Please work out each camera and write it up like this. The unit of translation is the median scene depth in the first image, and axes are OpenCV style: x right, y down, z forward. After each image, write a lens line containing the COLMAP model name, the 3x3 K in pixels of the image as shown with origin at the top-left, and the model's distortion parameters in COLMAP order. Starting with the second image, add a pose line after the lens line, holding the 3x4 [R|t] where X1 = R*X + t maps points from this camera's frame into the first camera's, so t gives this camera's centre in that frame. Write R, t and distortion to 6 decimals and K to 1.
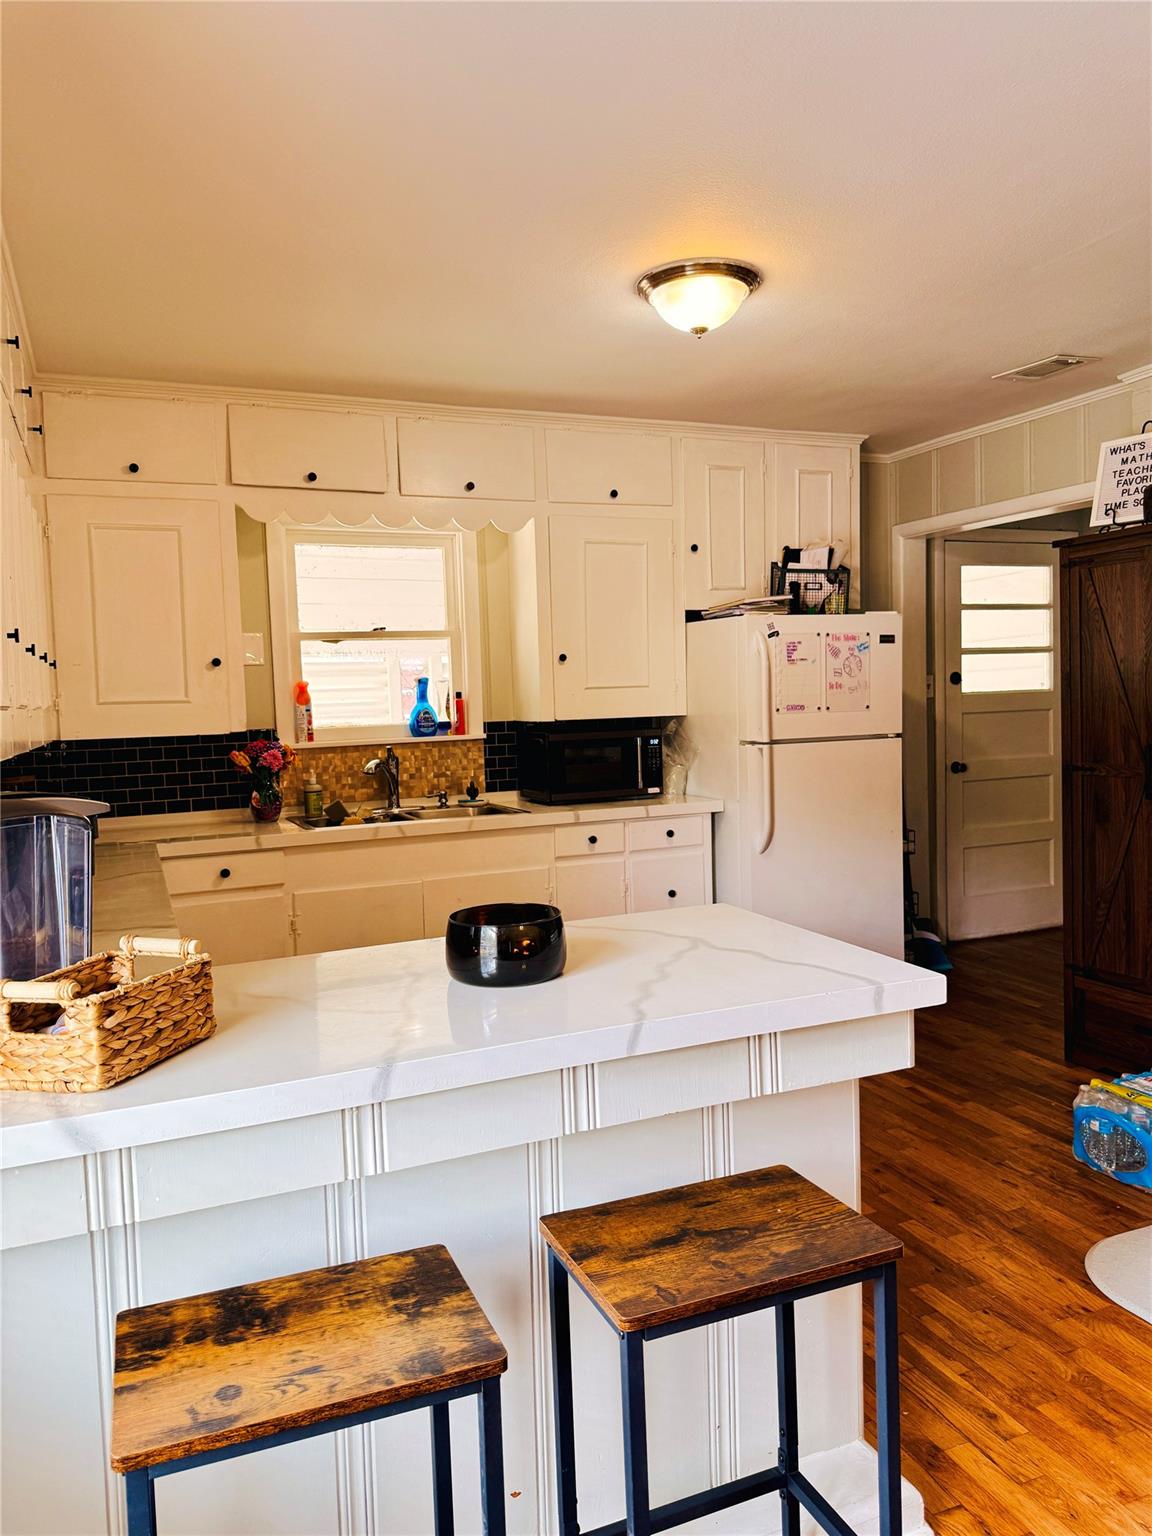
lens RADIAL K [[1088.2, 0, 576.5], [0, 1088.2, 765.3], [0, 0, 1]] dist [0.049812, -0.056637]
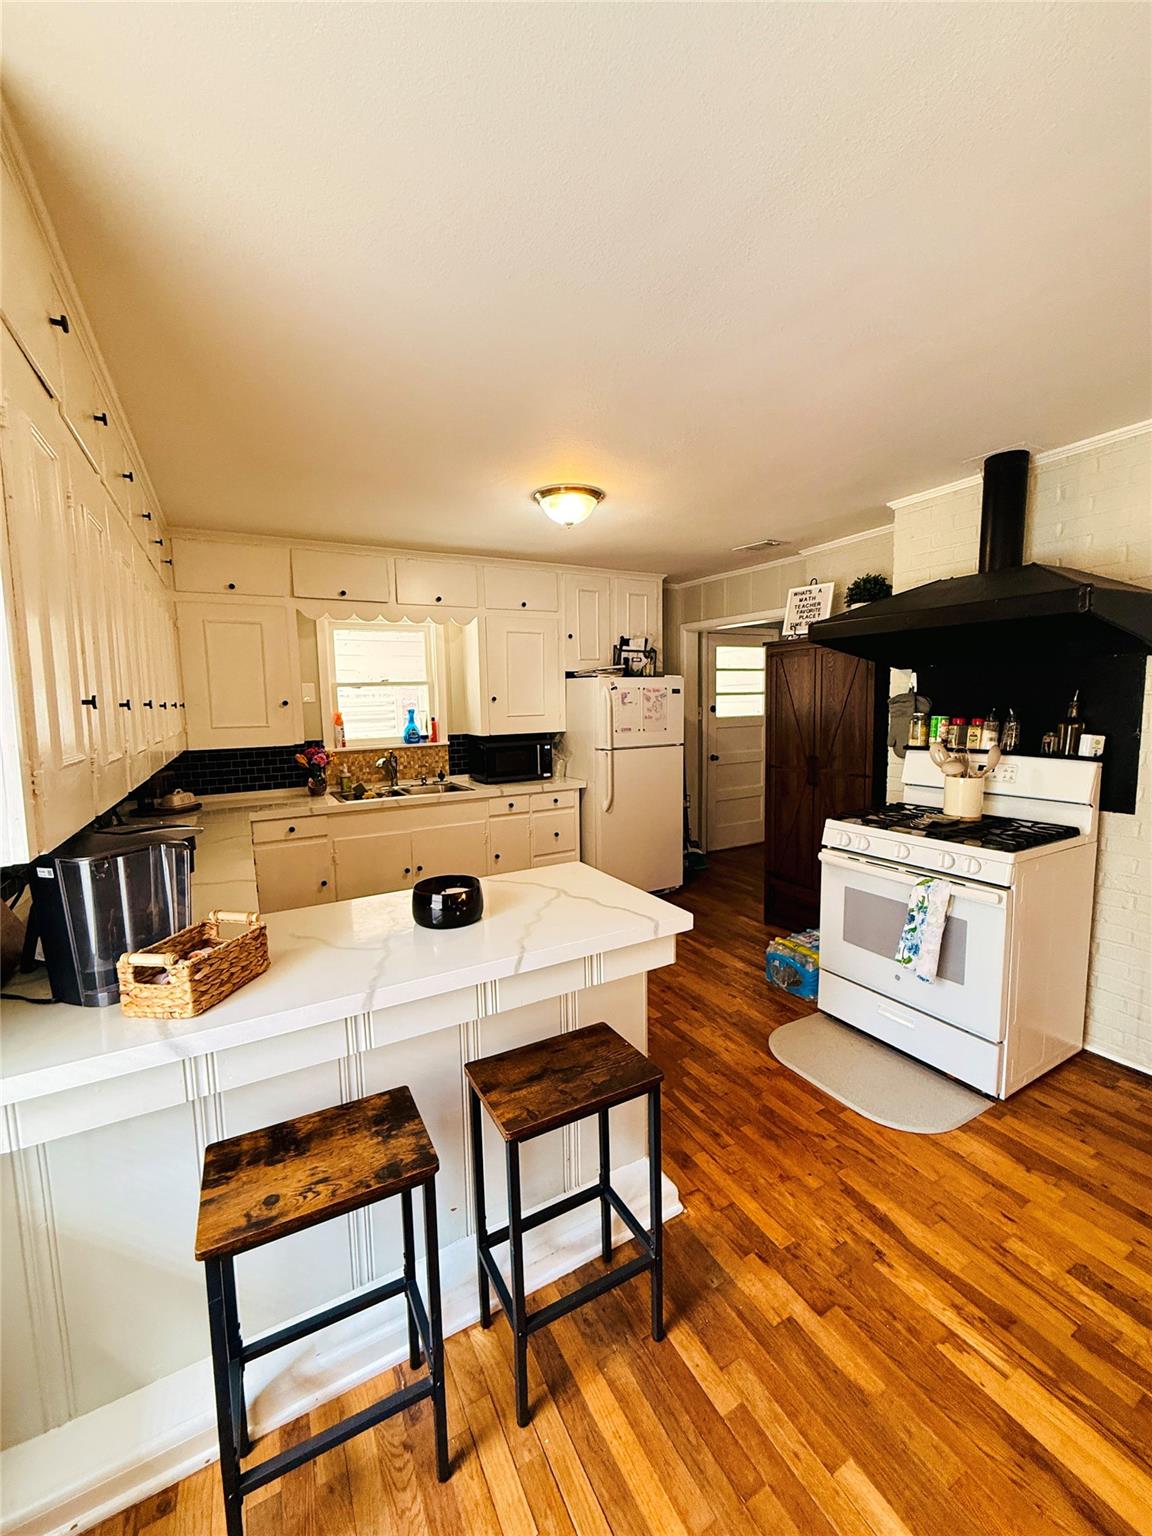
lens RADIAL K [[614.7, 0, 579.3], [0, 614.7, 764.2], [0, 0, 1]] dist [-0.000545, 0.000934]
pose [[0.993752, 0.000321, 0.111614, 0.015479], [-0.005050, 0.999101, 0.042093, -0.043849], [-0.111500, -0.042393, 0.992860, 0.007570]]
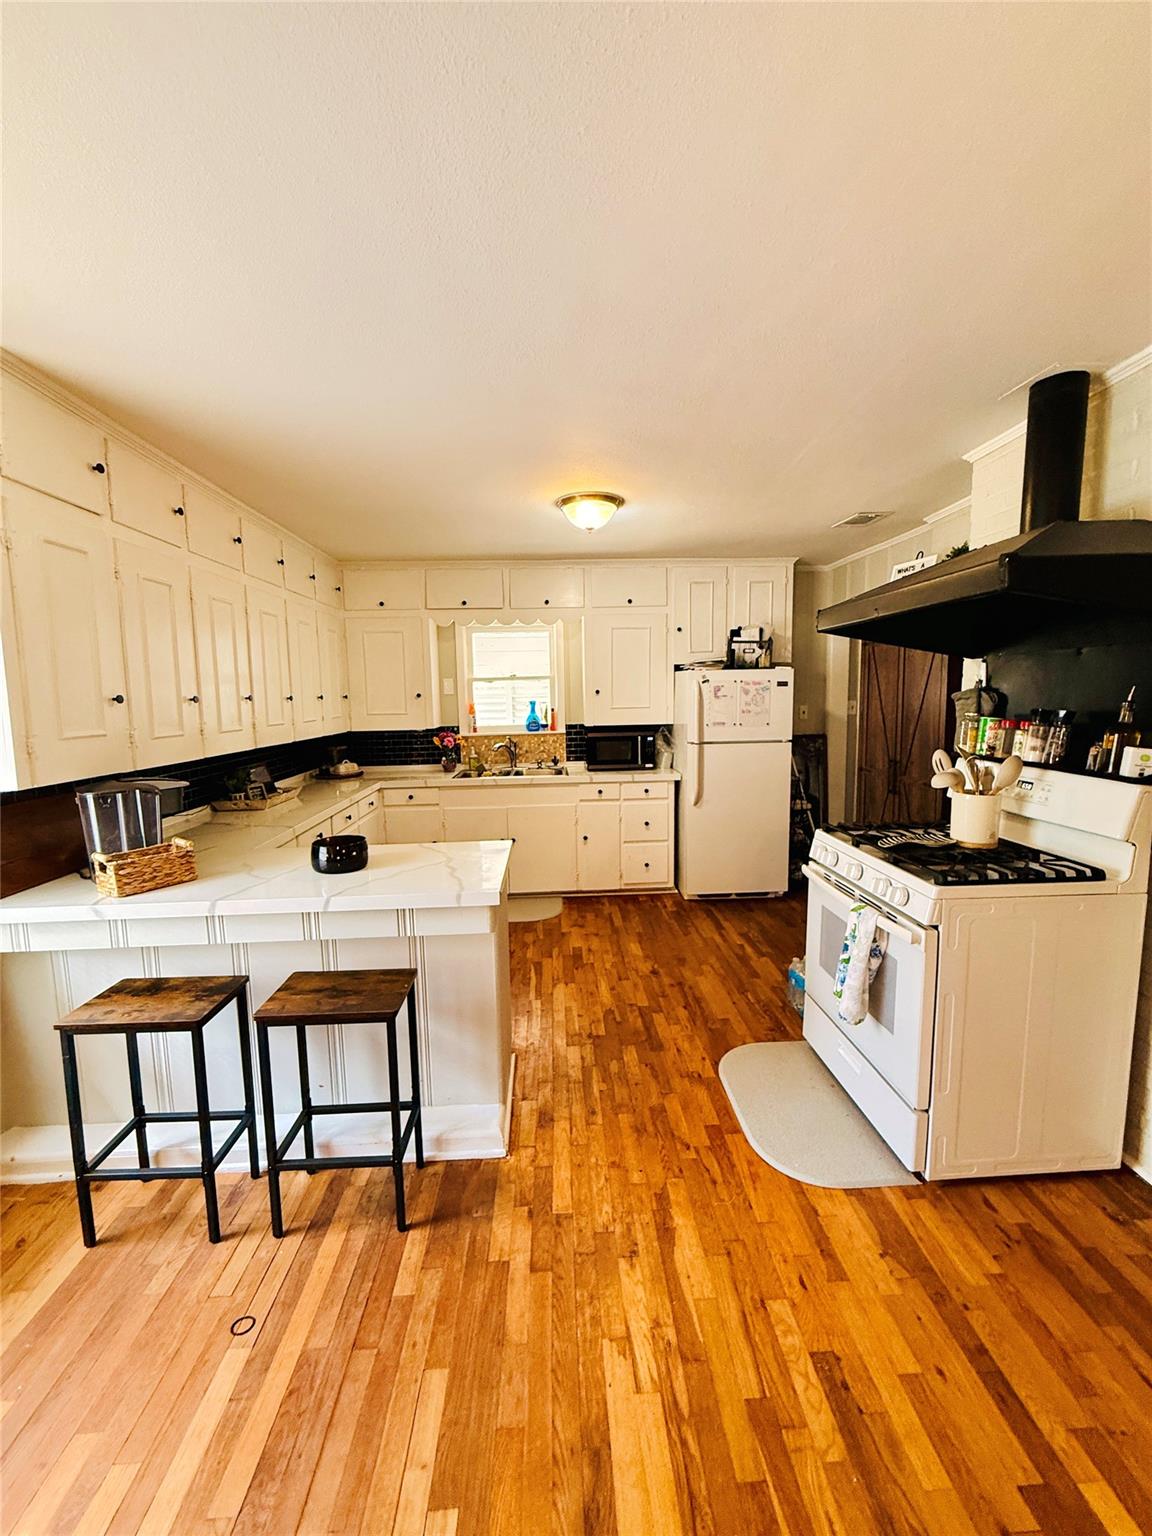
lens RADIAL K [[614.7, 0, 580.9], [0, 614.7, 764.2], [0, 0, 1]] dist [-0.000545, 0.000934]
pose [[0.940099, 0.053631, -0.336656, 0.375262], [-0.032105, 0.997087, 0.069191, -0.056192], [0.339386, -0.054238, 0.939082, -0.002650]]
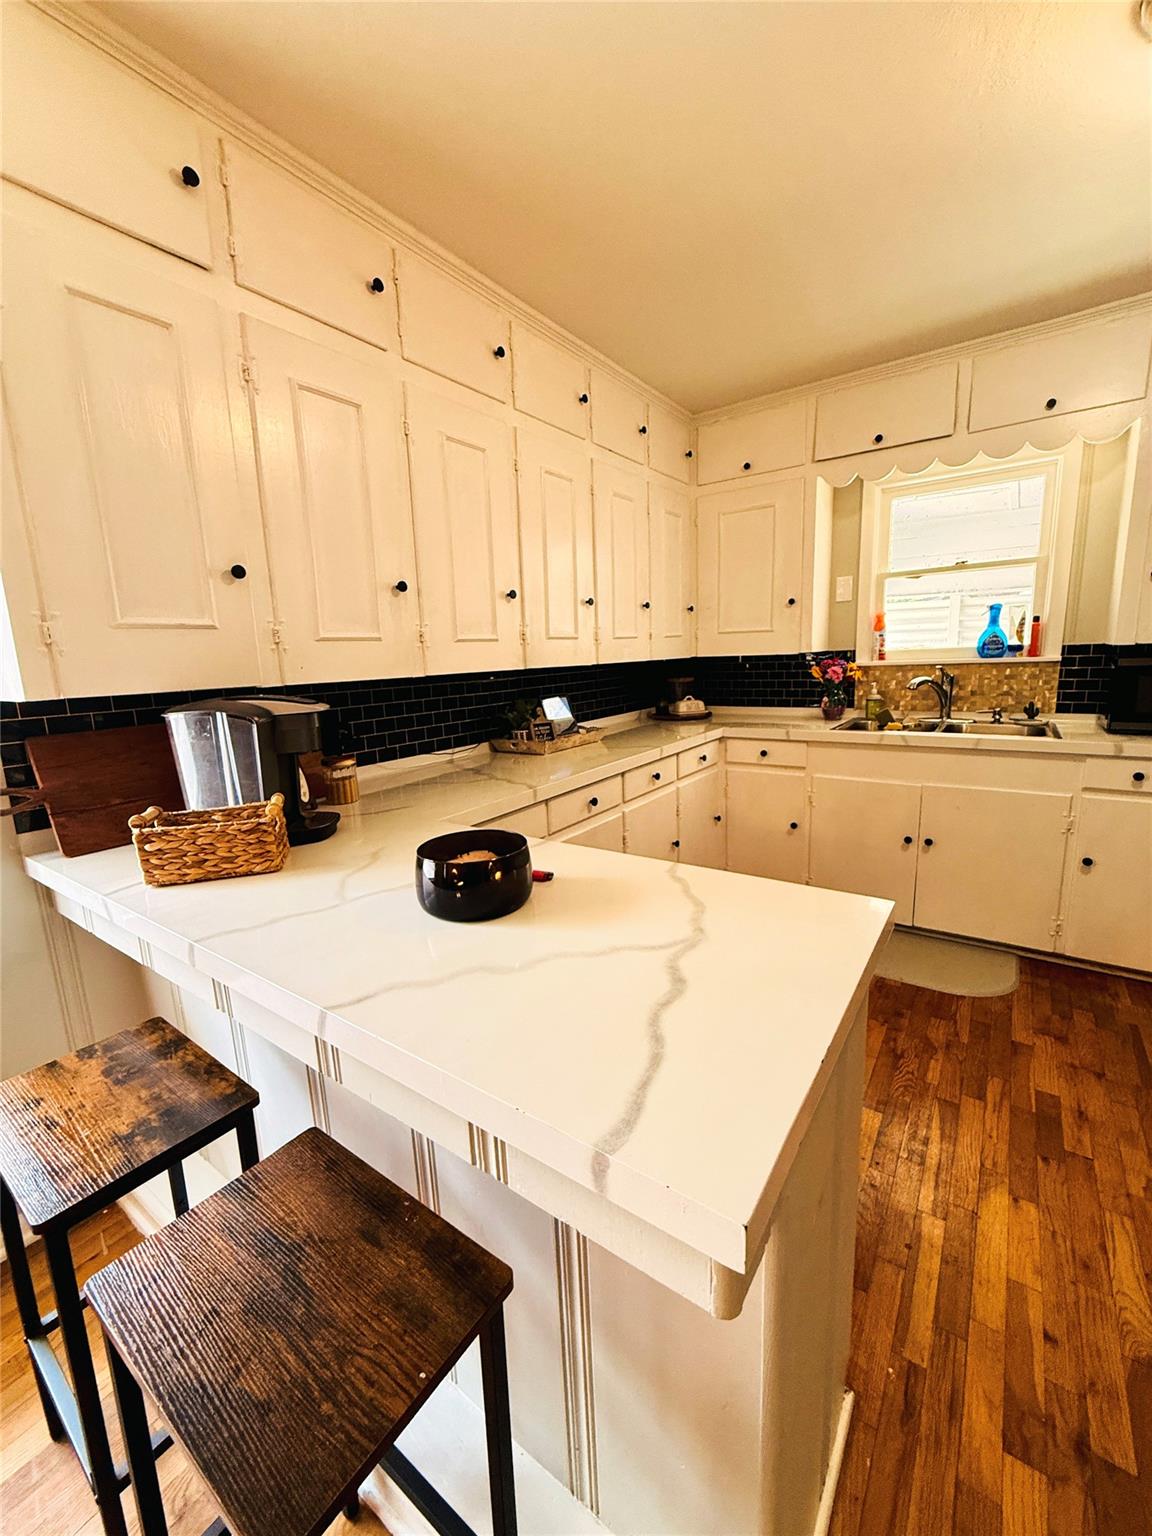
lens RADIAL K [[614.7, 0, 582.6], [0, 614.7, 764.4], [0, 0, 1]] dist [-0.000545, 0.000934]
pose [[0.536769, 0.165189, -0.827401, 0.213536], [-0.031159, 0.983859, 0.176212, -0.020805], [0.843154, -0.068804, 0.533252, 0.359882]]
